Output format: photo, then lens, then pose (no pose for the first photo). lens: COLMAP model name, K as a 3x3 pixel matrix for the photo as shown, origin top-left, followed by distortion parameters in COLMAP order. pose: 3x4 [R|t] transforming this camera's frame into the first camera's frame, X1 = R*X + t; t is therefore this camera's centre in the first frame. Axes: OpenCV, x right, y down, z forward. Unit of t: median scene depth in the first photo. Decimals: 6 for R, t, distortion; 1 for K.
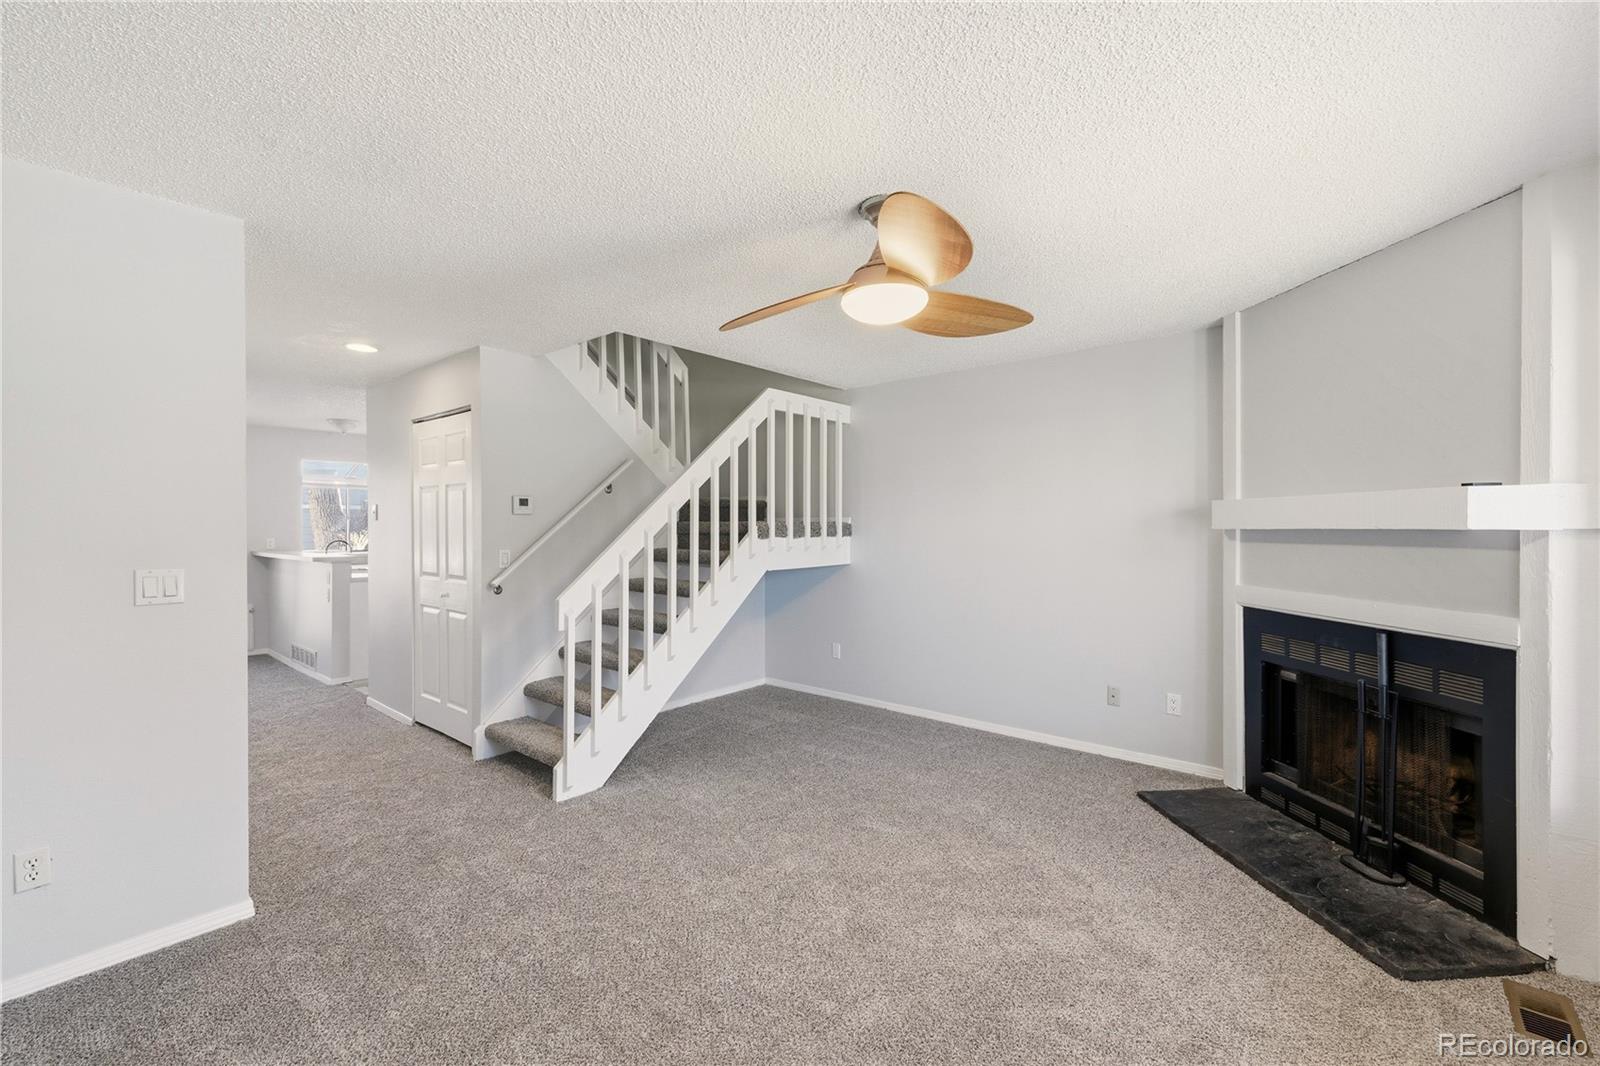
lens RADIAL K [[668.2, 0, 799.3], [0, 668.2, 529.0], [0, 0, 1]] dist [0.000663, -0.000070]
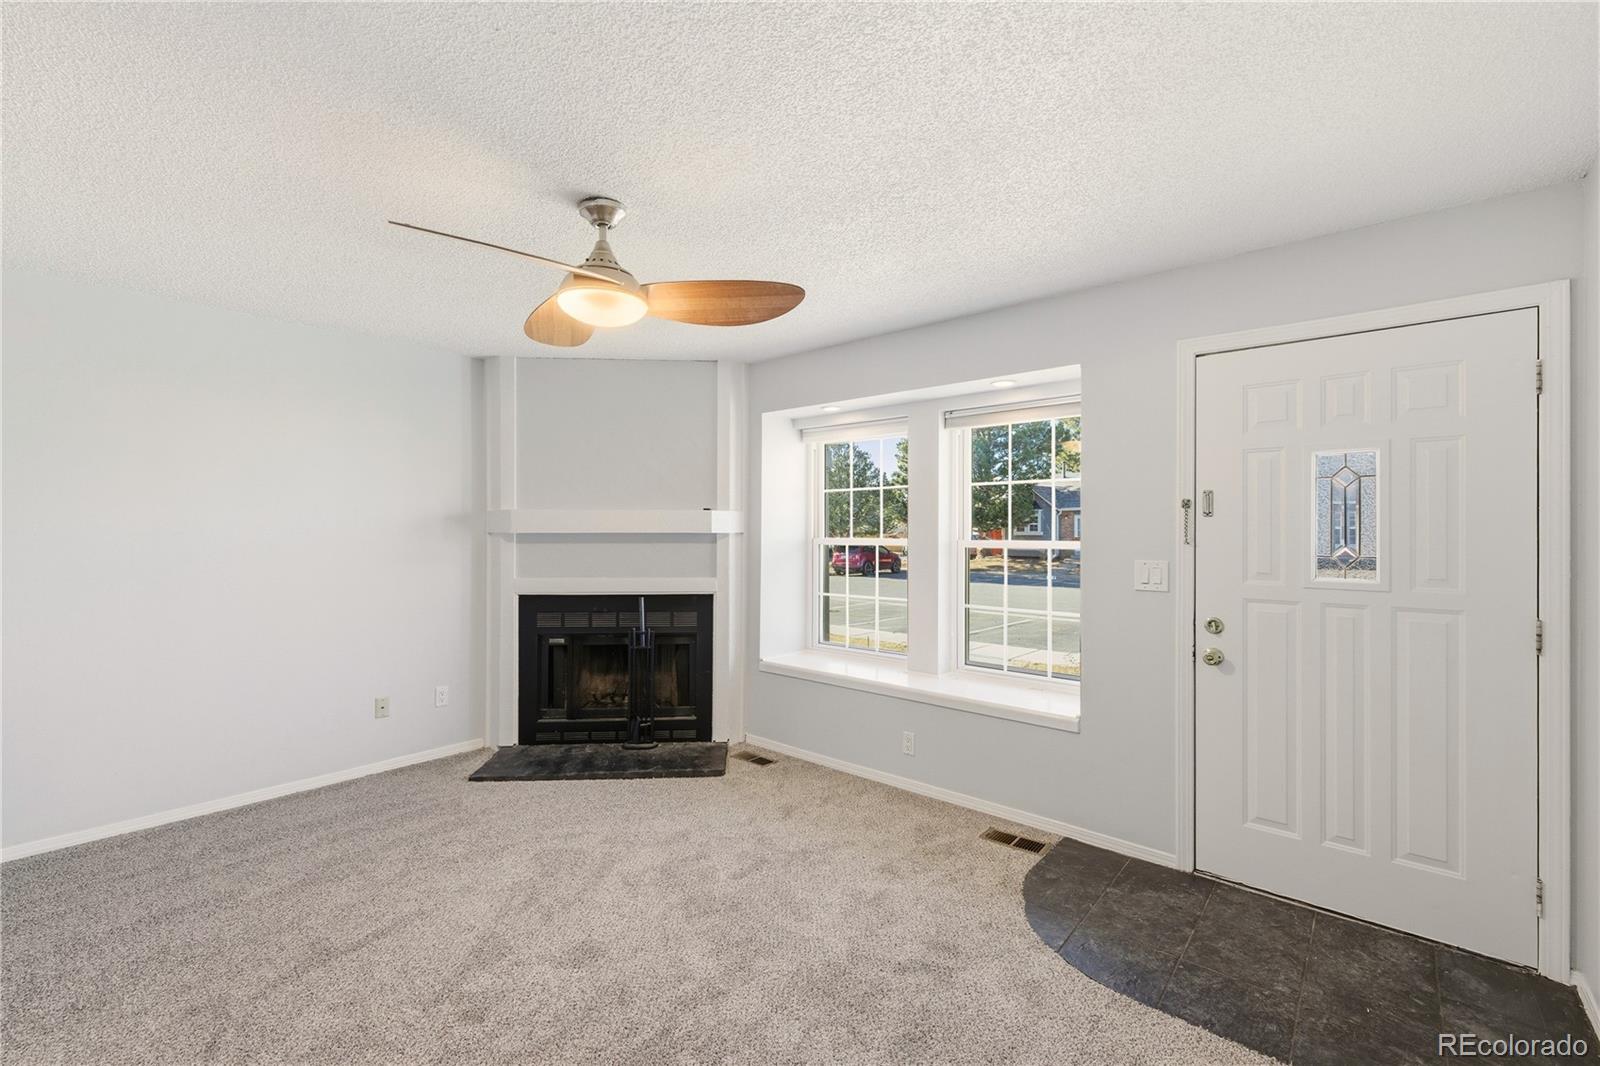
lens RADIAL K [[668.2, 0, 799.3], [0, 668.2, 529.0], [0, 0, 1]] dist [0.000663, -0.000070]
pose [[0.006850, 0.007990, 0.999945, -0.669194], [0.001870, 0.999966, -0.008003, 0.004525], [-0.999975, 0.001925, 0.006835, 0.543516]]
